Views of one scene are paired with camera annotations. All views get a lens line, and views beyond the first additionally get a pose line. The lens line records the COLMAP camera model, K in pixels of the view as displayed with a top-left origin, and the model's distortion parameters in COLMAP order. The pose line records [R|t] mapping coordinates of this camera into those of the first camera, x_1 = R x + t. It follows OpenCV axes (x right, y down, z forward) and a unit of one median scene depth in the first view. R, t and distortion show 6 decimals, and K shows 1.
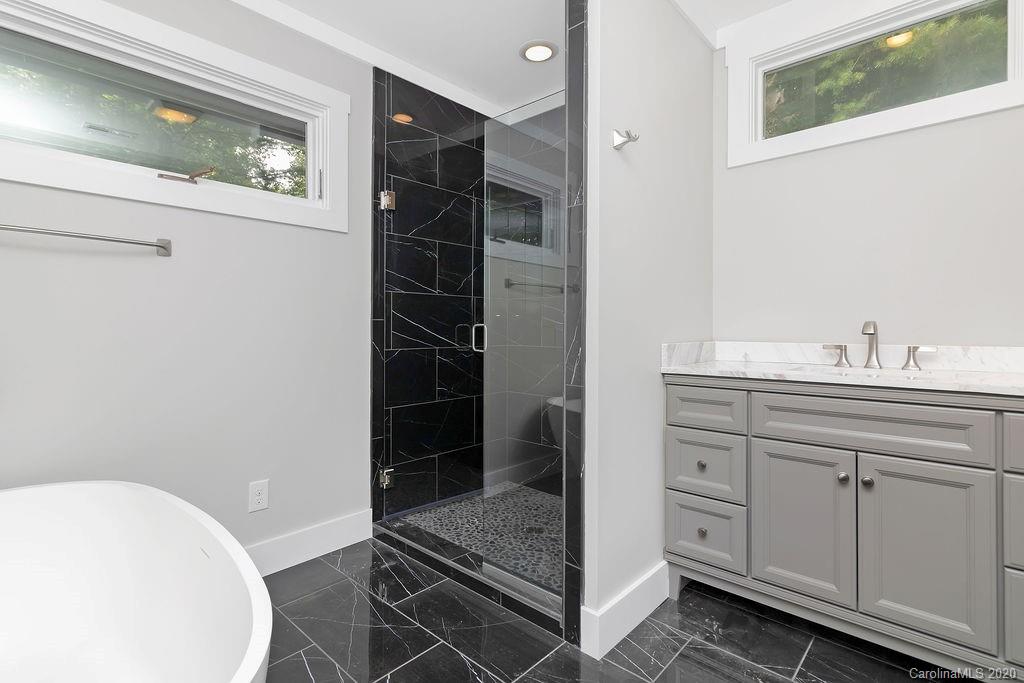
lens RADIAL K [[483.4, 0, 517.2], [0, 483.4, 336.2], [0, 0, 1]] dist [0.006758, -0.000009]
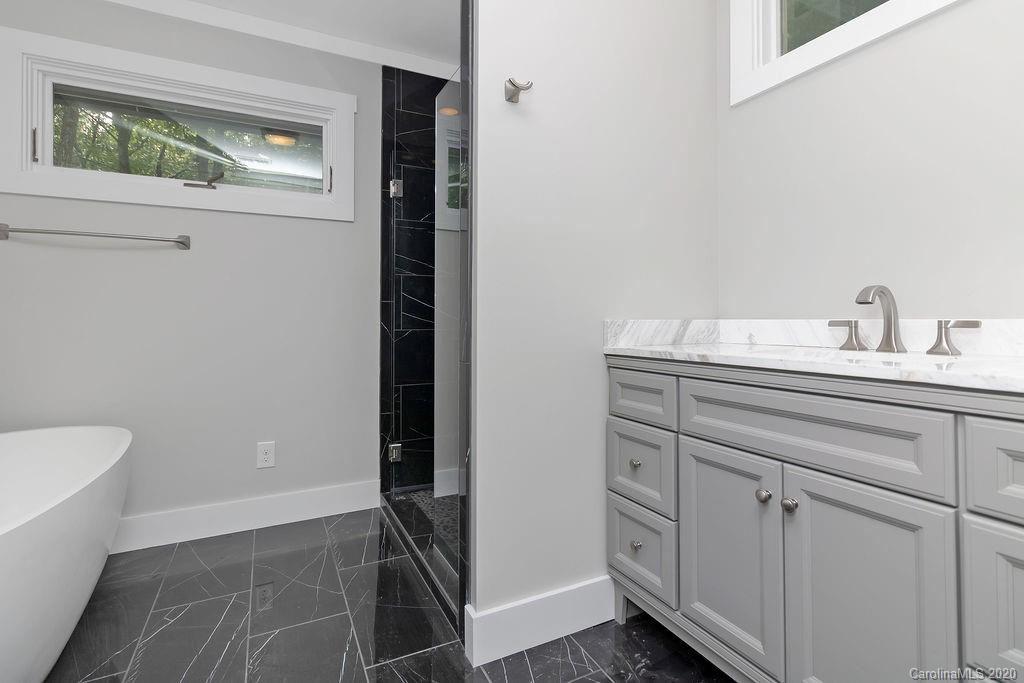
lens RADIAL K [[483.4, 0, 515.1], [0, 483.4, 318.7], [0, 0, 1]] dist [0.006758, -0.000009]
pose [[0.935358, -0.004966, -0.353669, 0.432287], [-0.001420, 0.999841, -0.017795, 0.027631], [0.353701, 0.017147, 0.935202, 0.132860]]
